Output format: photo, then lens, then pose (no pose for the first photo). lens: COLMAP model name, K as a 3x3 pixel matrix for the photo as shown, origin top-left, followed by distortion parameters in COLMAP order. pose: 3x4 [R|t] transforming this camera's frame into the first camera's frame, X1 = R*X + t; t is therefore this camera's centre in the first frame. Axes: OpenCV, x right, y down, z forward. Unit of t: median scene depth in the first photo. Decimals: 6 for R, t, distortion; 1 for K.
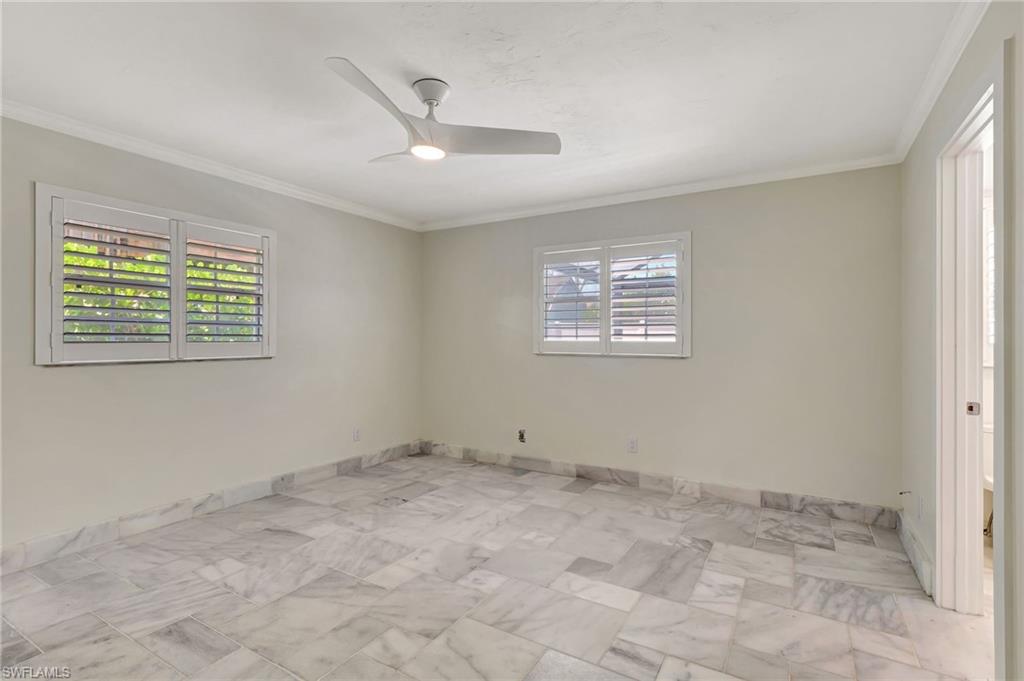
lens RADIAL K [[493.9, 0, 510.5], [0, 493.9, 336.6], [0, 0, 1]] dist [-0.009522, 0.000107]
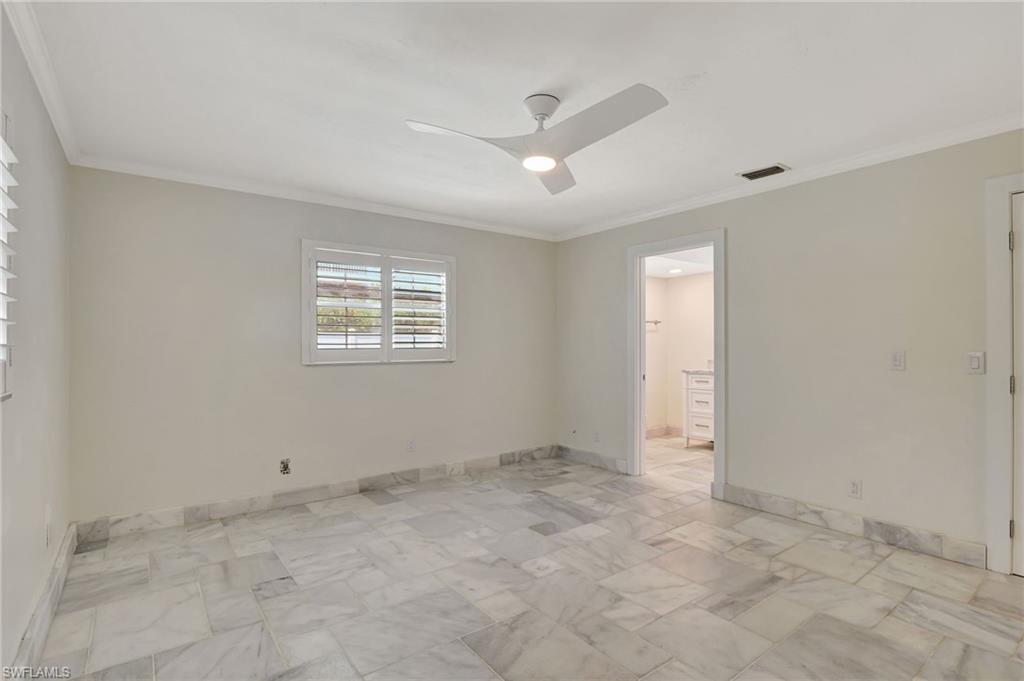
lens RADIAL K [[493.9, 0, 510.5], [0, 493.9, 336.6], [0, 0, 1]] dist [-0.009522, 0.000107]
pose [[0.381783, 0.007221, 0.924224, -0.771973], [0.005206, 0.999937, -0.009964, -0.004708], [-0.924237, 0.008616, 0.381722, 0.447382]]
